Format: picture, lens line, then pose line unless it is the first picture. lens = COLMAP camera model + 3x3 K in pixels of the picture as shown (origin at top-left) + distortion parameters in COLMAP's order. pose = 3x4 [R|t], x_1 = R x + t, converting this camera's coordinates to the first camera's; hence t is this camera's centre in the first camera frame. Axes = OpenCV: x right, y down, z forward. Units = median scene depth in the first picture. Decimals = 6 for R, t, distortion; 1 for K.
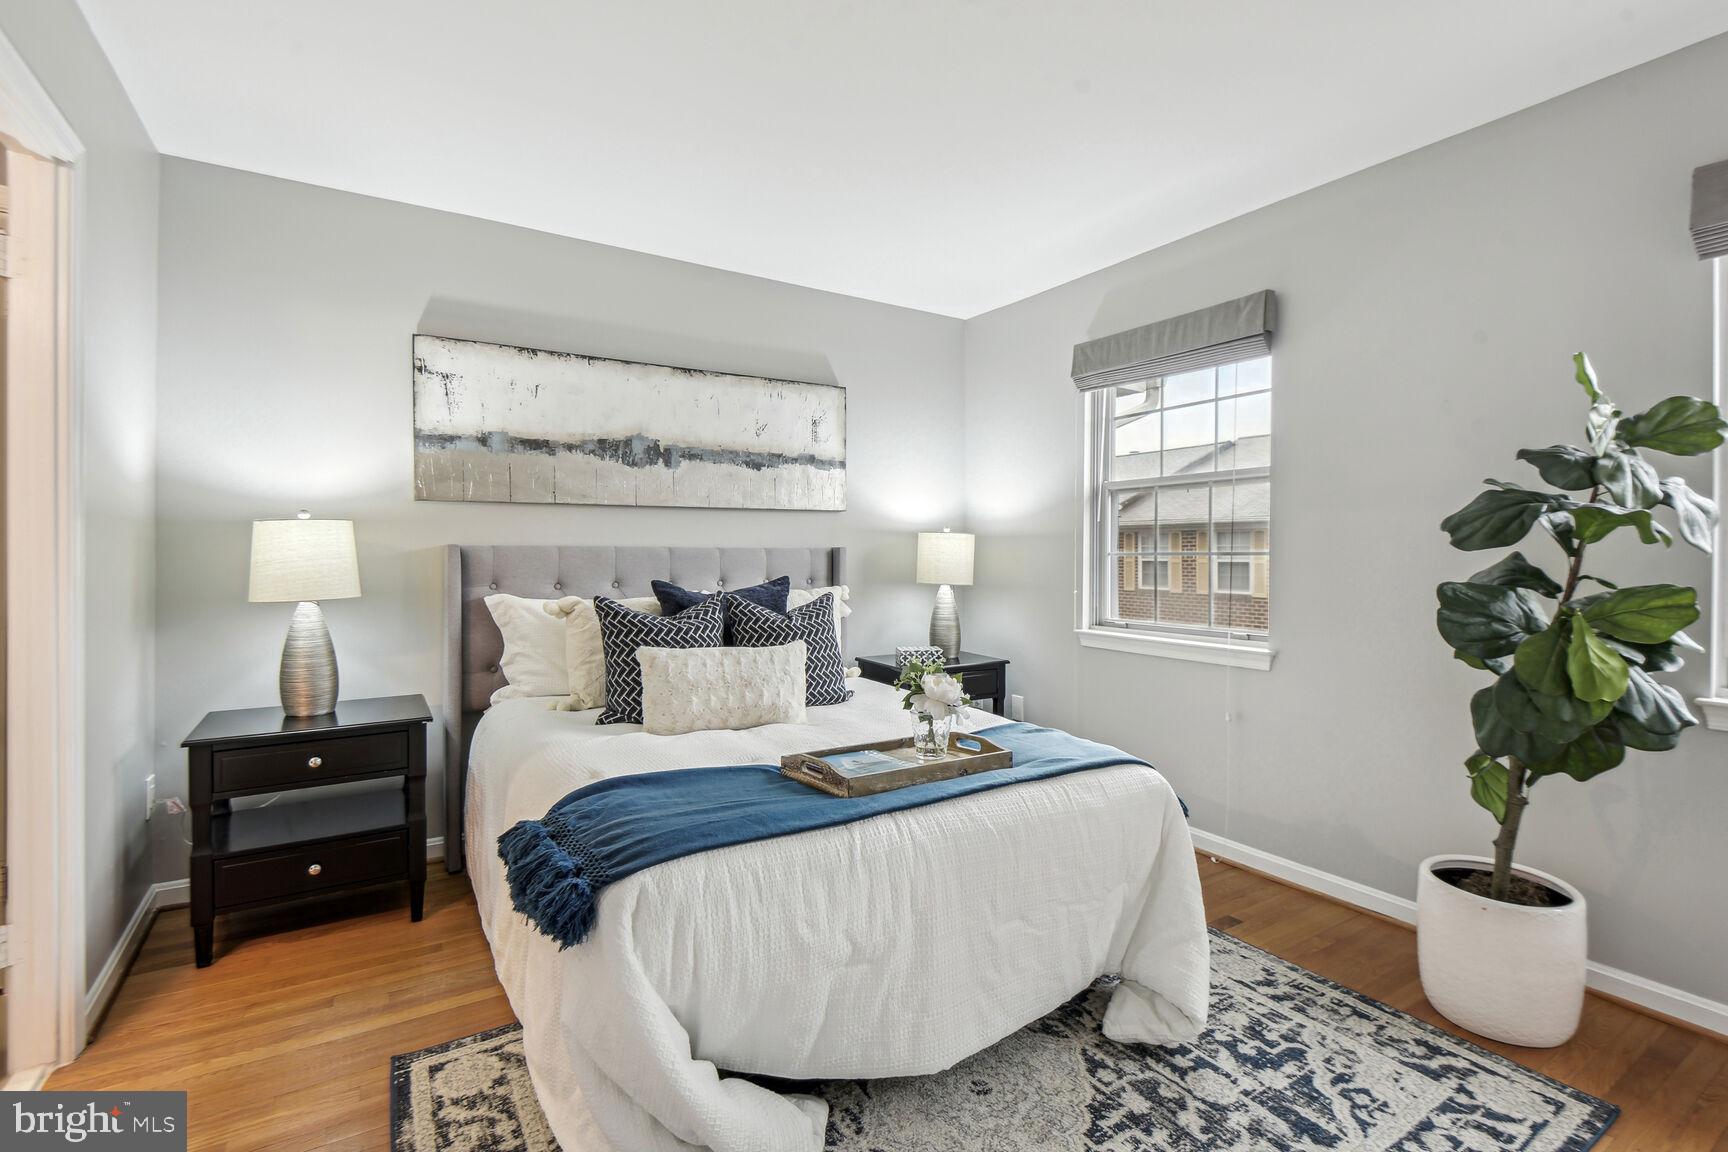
lens RADIAL K [[806.0, 0, 878.7], [0, 806.0, 567.2], [0, 0, 1]] dist [0.018170, -0.019029]
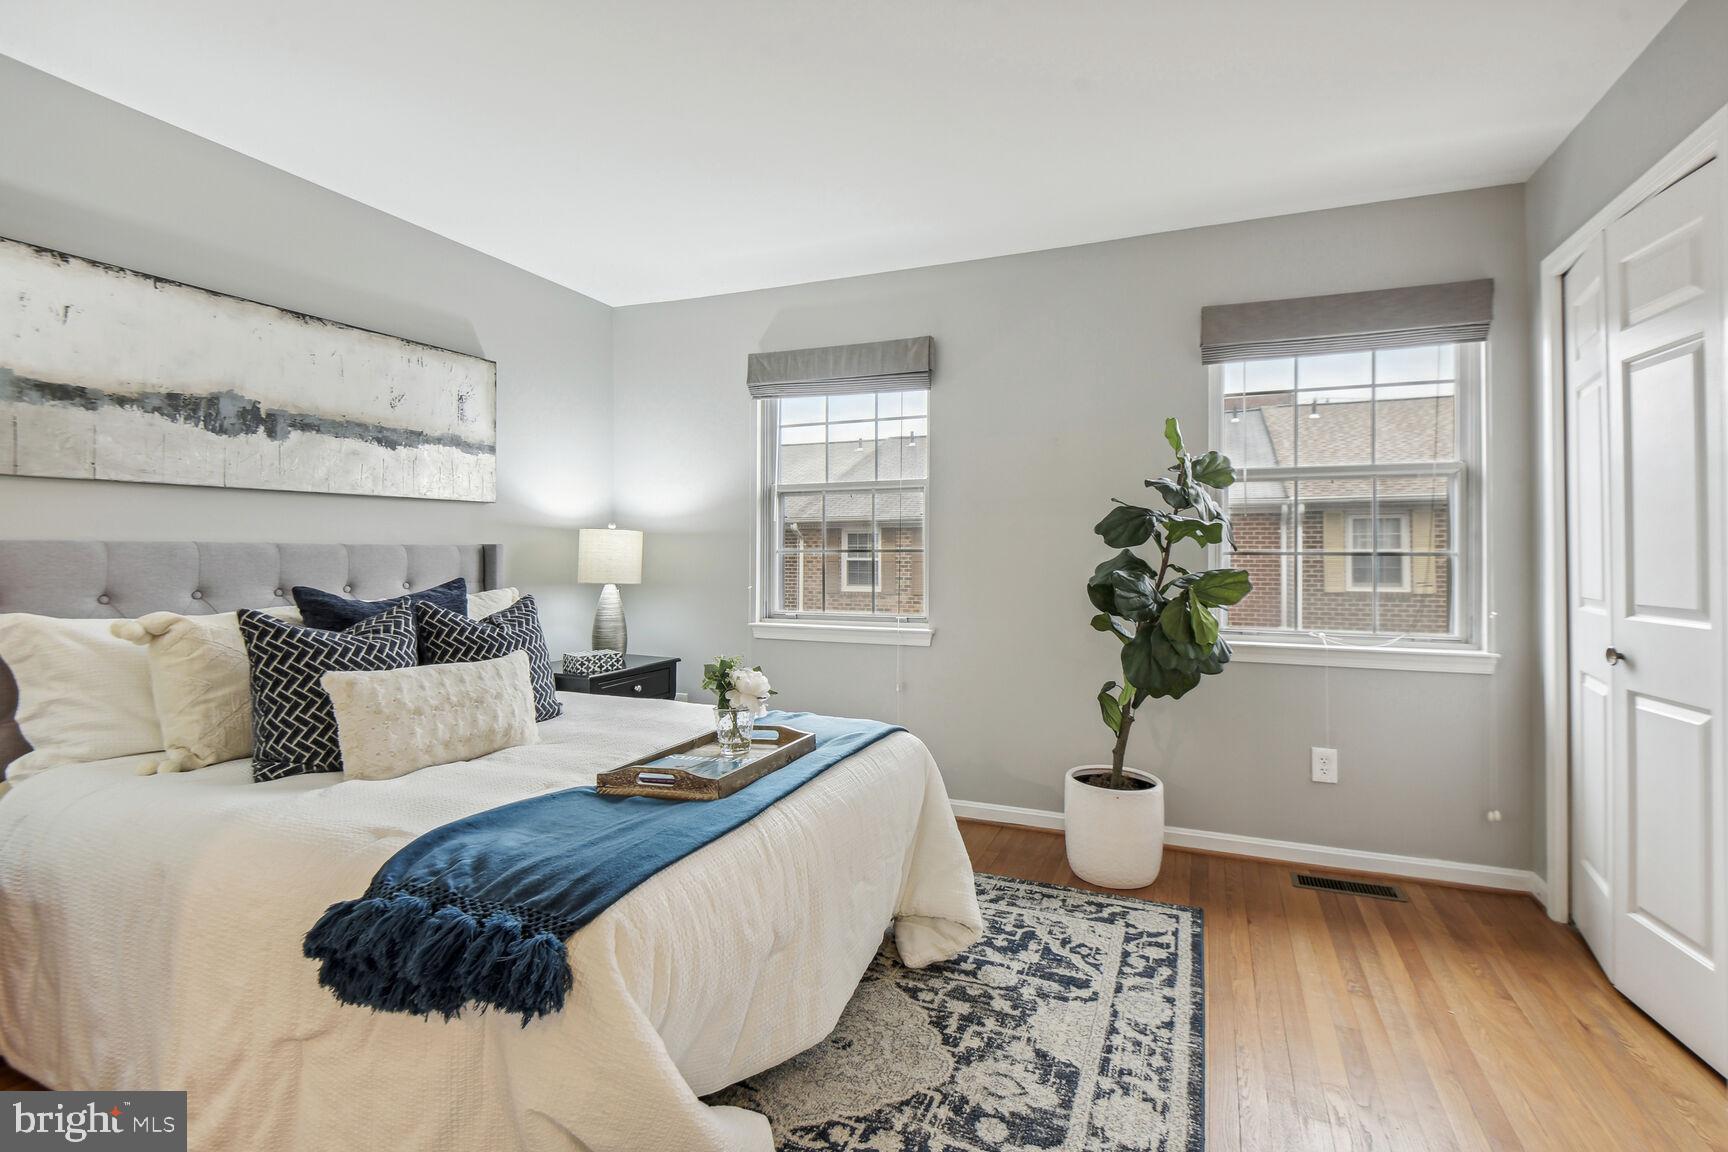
lens RADIAL K [[806.0, 0, 895.1], [0, 806.0, 555.4], [0, 0, 1]] dist [0.018170, -0.019029]
pose [[0.808291, -0.005031, 0.588761, -0.281395], [0.011822, 0.999901, -0.007684, -0.000720], [-0.588664, 0.013171, 0.808270, 0.046136]]
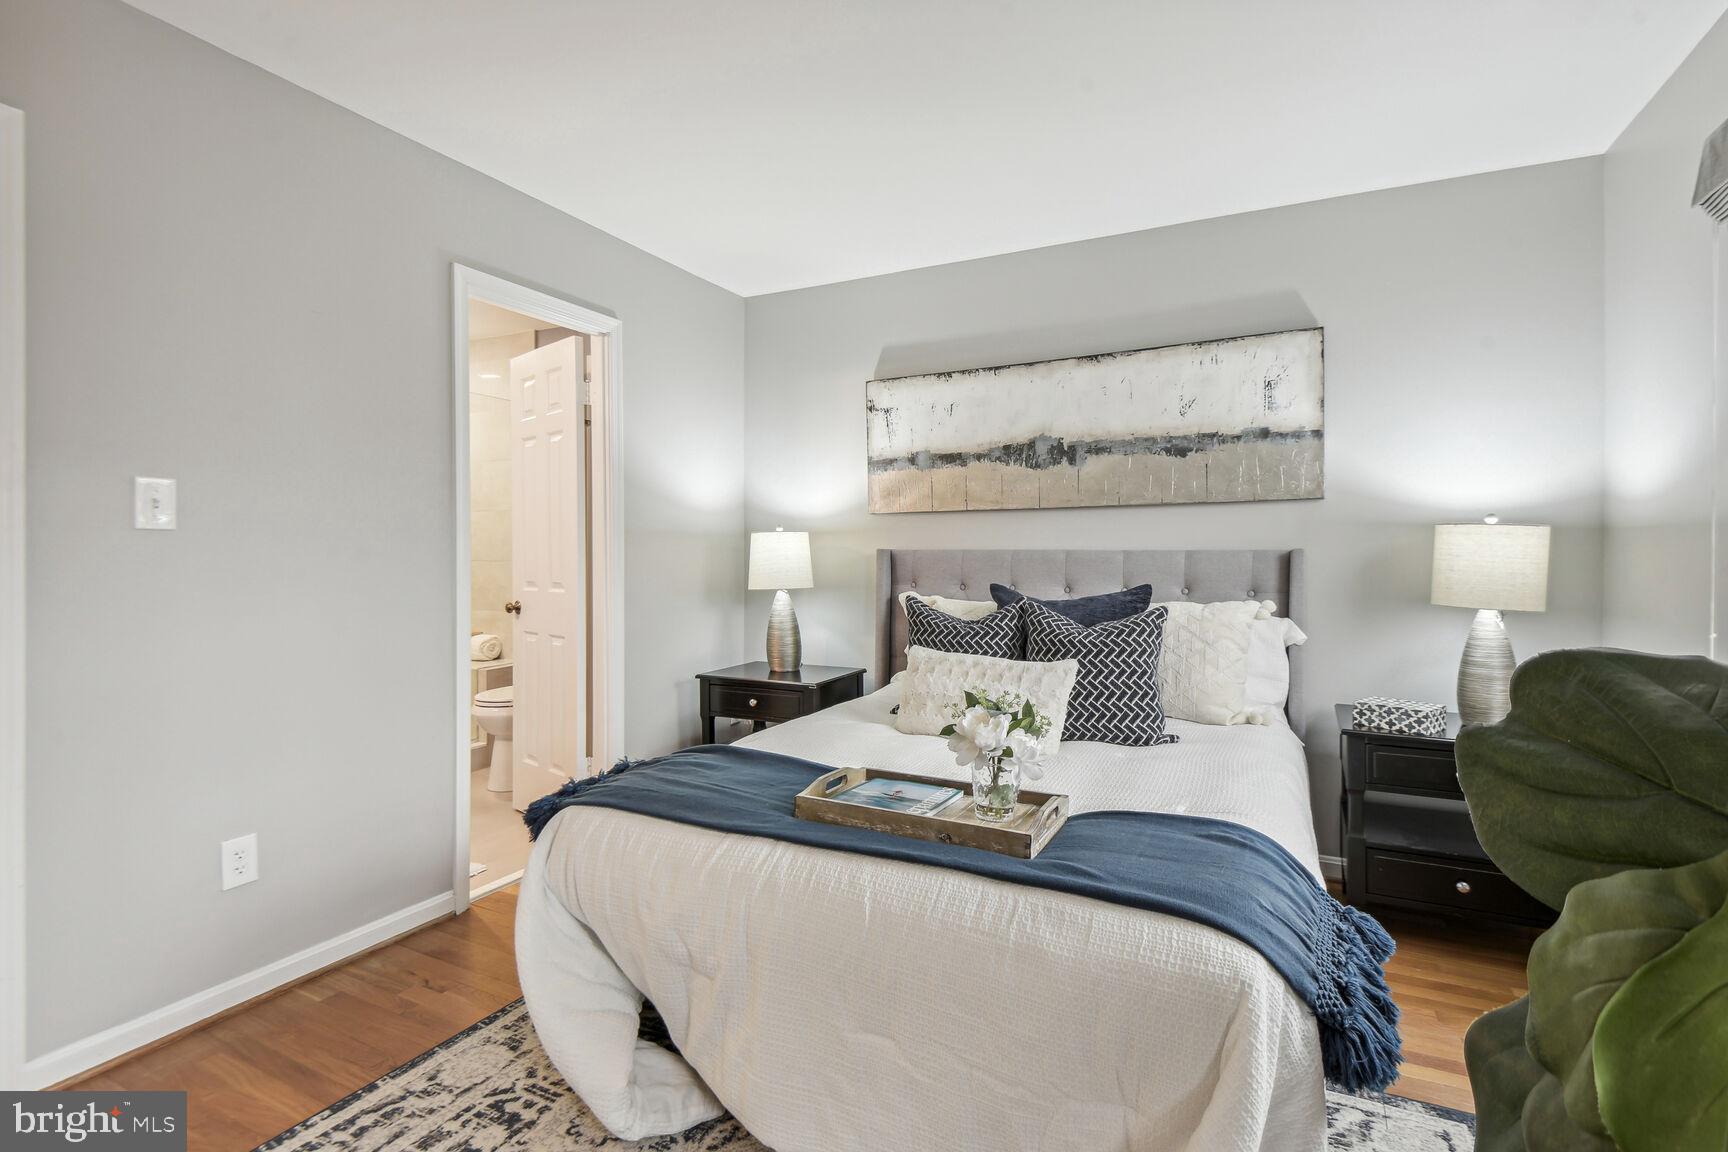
lens RADIAL K [[806.0, 0, 864.4], [0, 806.0, 572.1], [0, 0, 1]] dist [0.018170, -0.019029]
pose [[0.494910, 0.017346, -0.868771, 0.523102], [-0.017417, 0.999798, 0.010041, -0.005437], [0.868770, 0.010162, 0.495112, 0.386916]]
